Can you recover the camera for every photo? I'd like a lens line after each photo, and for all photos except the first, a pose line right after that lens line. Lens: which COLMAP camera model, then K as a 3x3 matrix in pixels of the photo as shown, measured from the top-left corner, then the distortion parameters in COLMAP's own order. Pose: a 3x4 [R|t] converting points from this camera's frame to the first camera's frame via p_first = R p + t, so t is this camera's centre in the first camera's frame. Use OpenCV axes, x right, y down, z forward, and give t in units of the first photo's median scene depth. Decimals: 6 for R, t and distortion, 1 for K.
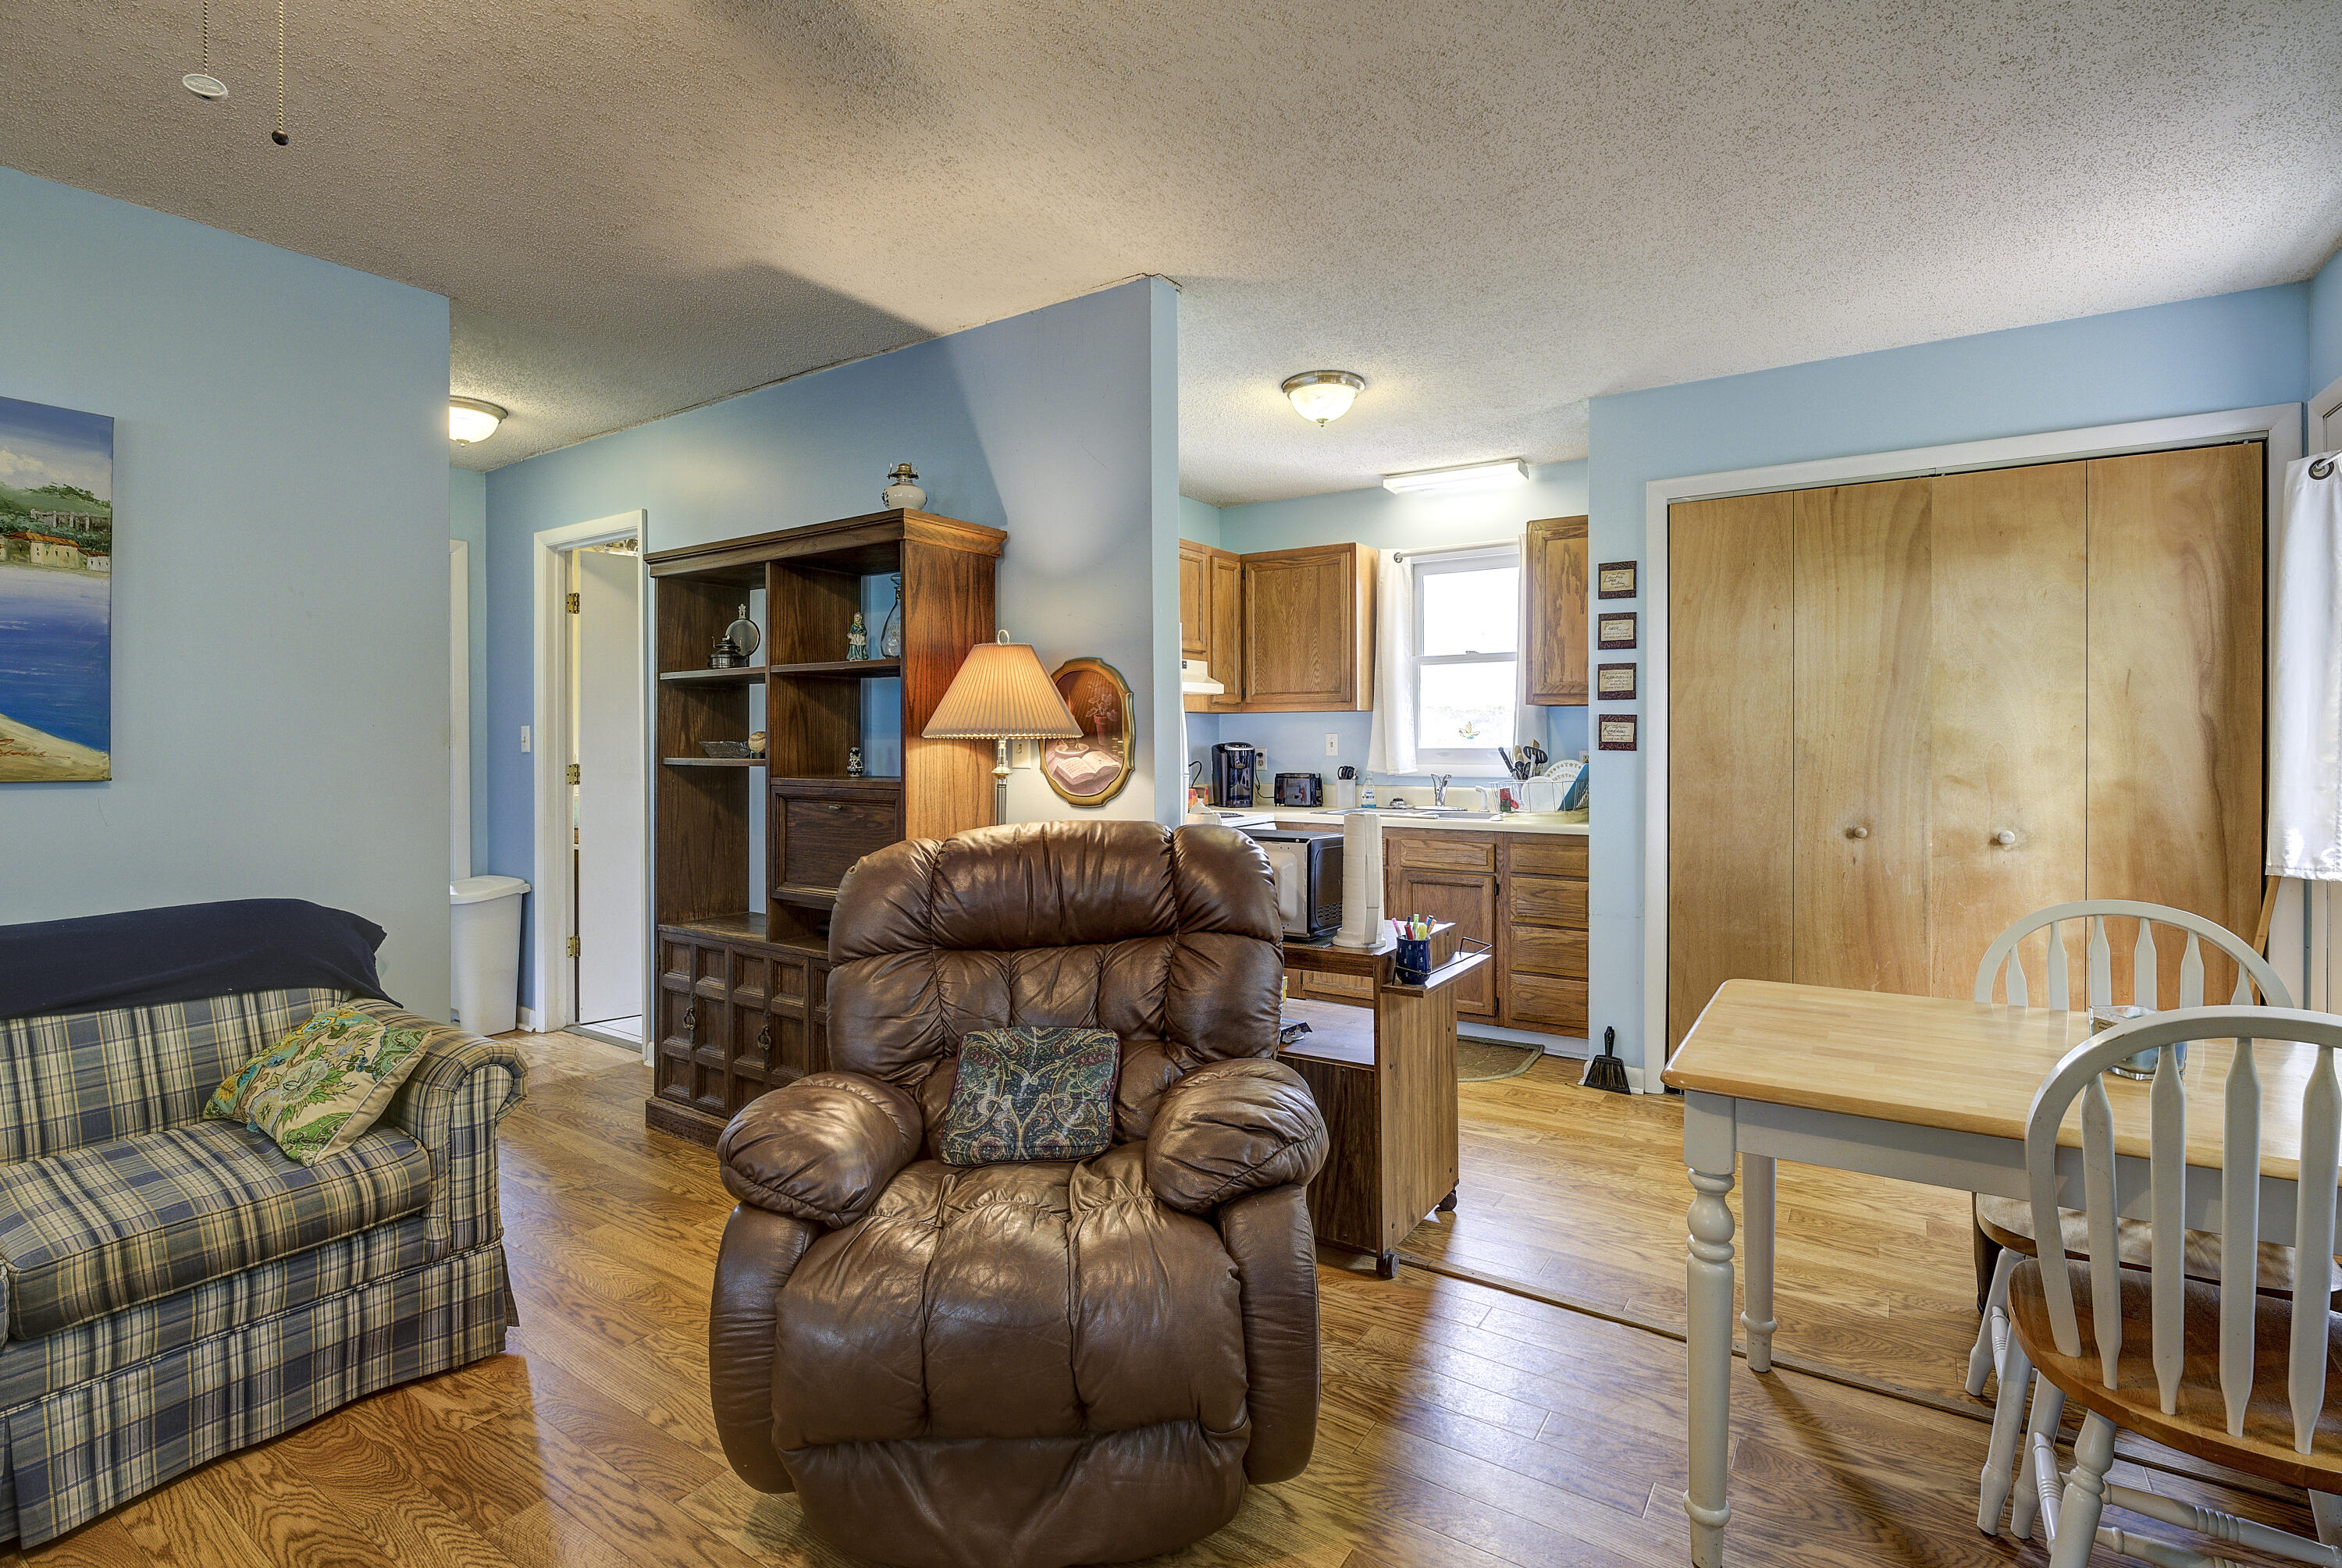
lens RADIAL K [[1095.1, 0, 1191.5], [0, 1095.1, 745.6], [0, 0, 1]] dist [-0.012720, 0.000053]
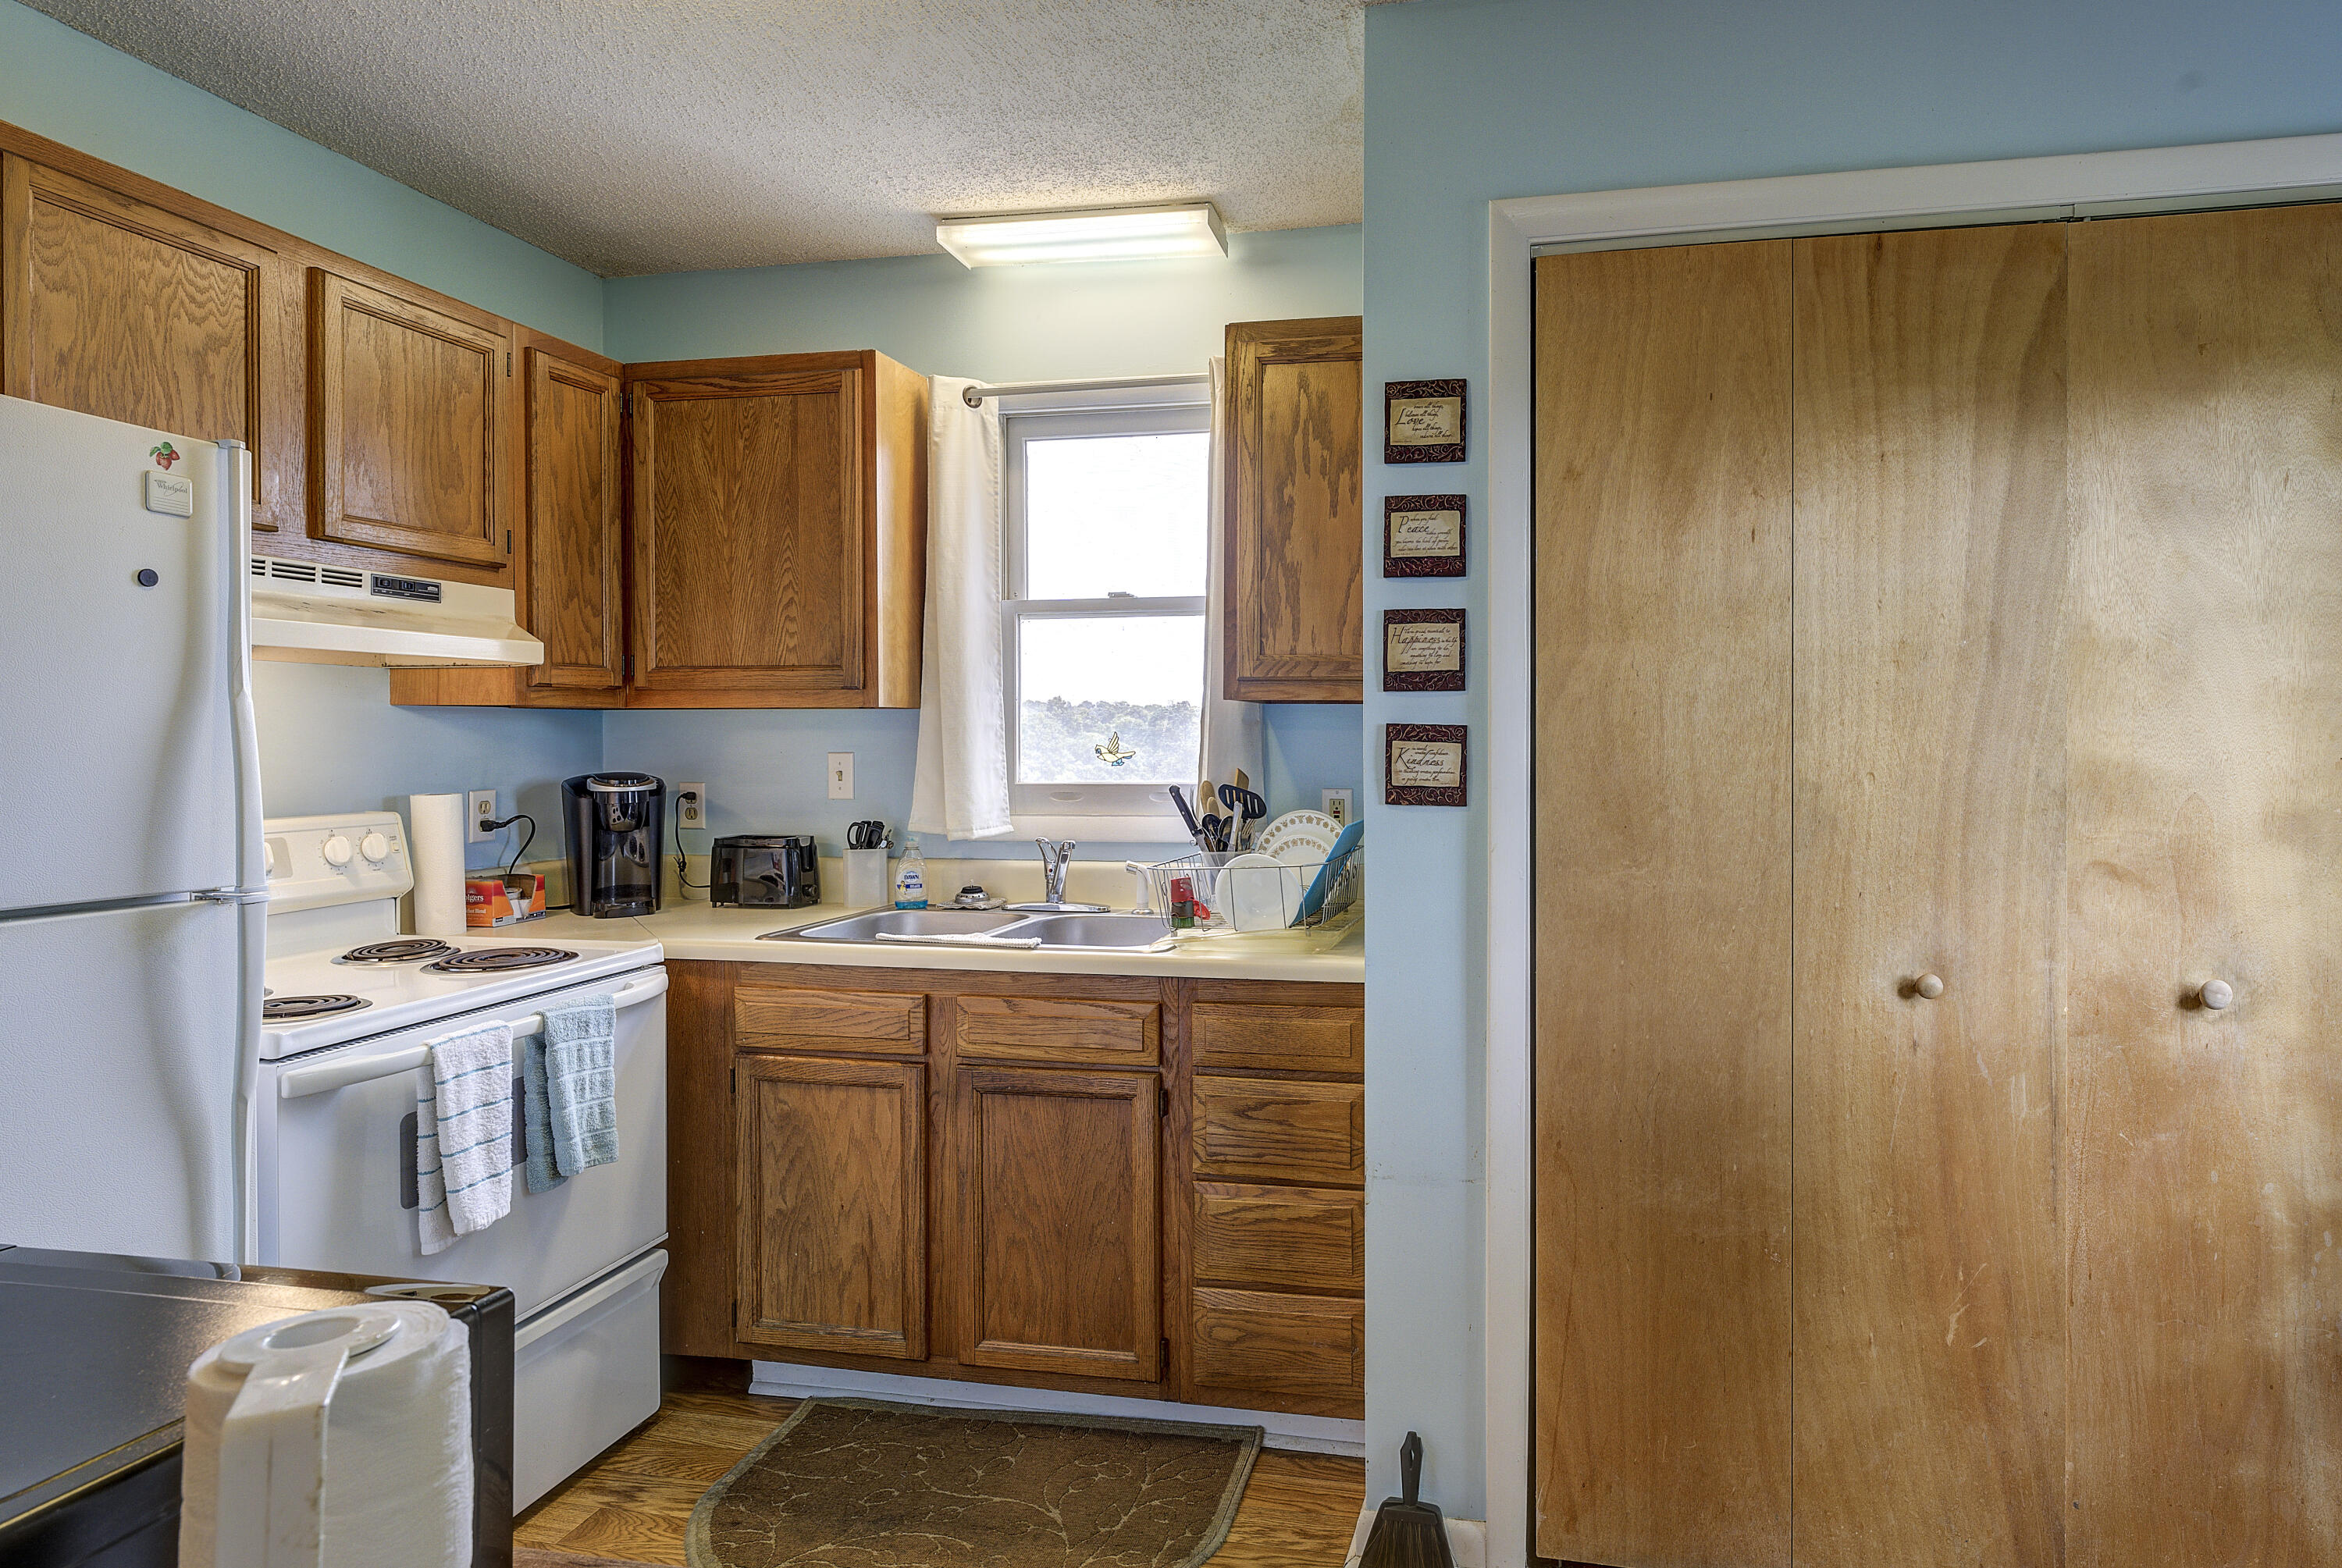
lens RADIAL K [[1290.9, 0, 1332.3], [0, 1290.9, 744.0], [0, 0, 1]] dist [-0.001171, -0.001352]
pose [[0.924729, 0.000247, 0.380626, 0.143815], [0.000329, 0.999999, -0.001447, -0.018180], [-0.380626, 0.001463, 0.924728, 0.491669]]
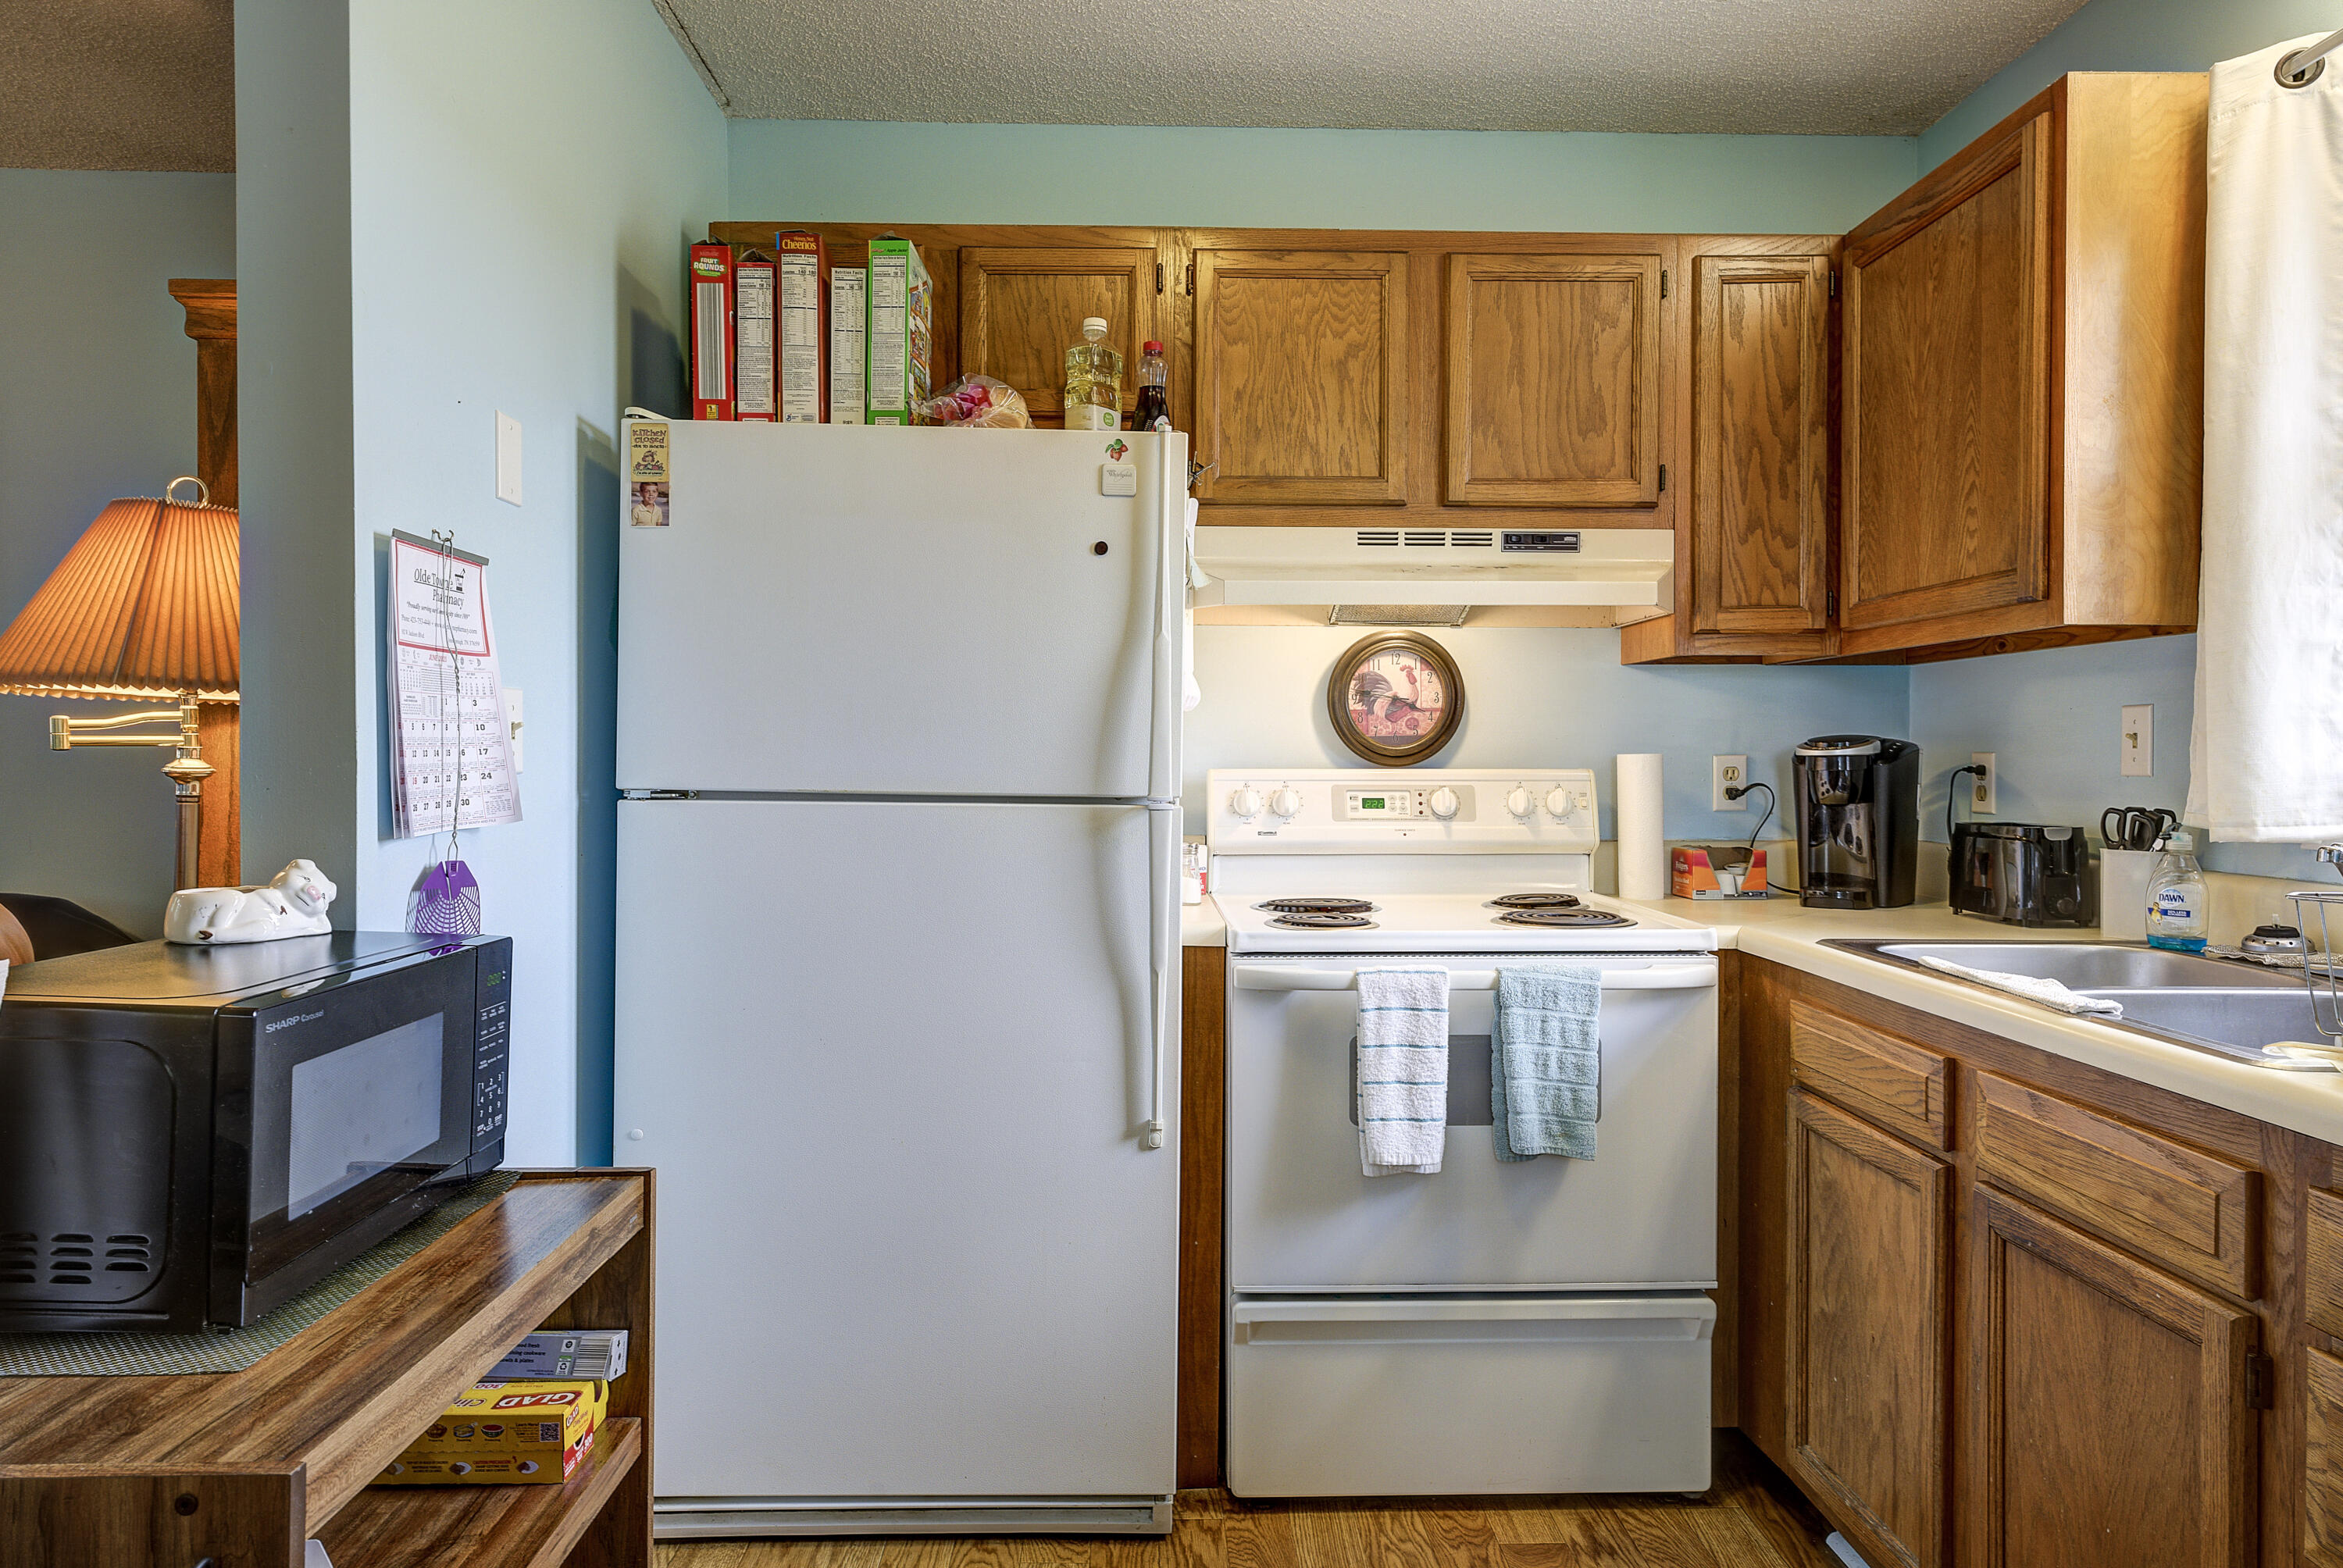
lens RADIAL K [[1395.5, 0, 1176.6], [0, 1395.5, 773.1], [0, 0, 1]] dist [0.008499, 0.000762]
pose [[0.571540, 0.014862, -0.820440, 0.394323], [-0.009043, 0.999889, 0.011813, 0.008367], [0.820524, 0.000667, 0.571611, 0.682053]]
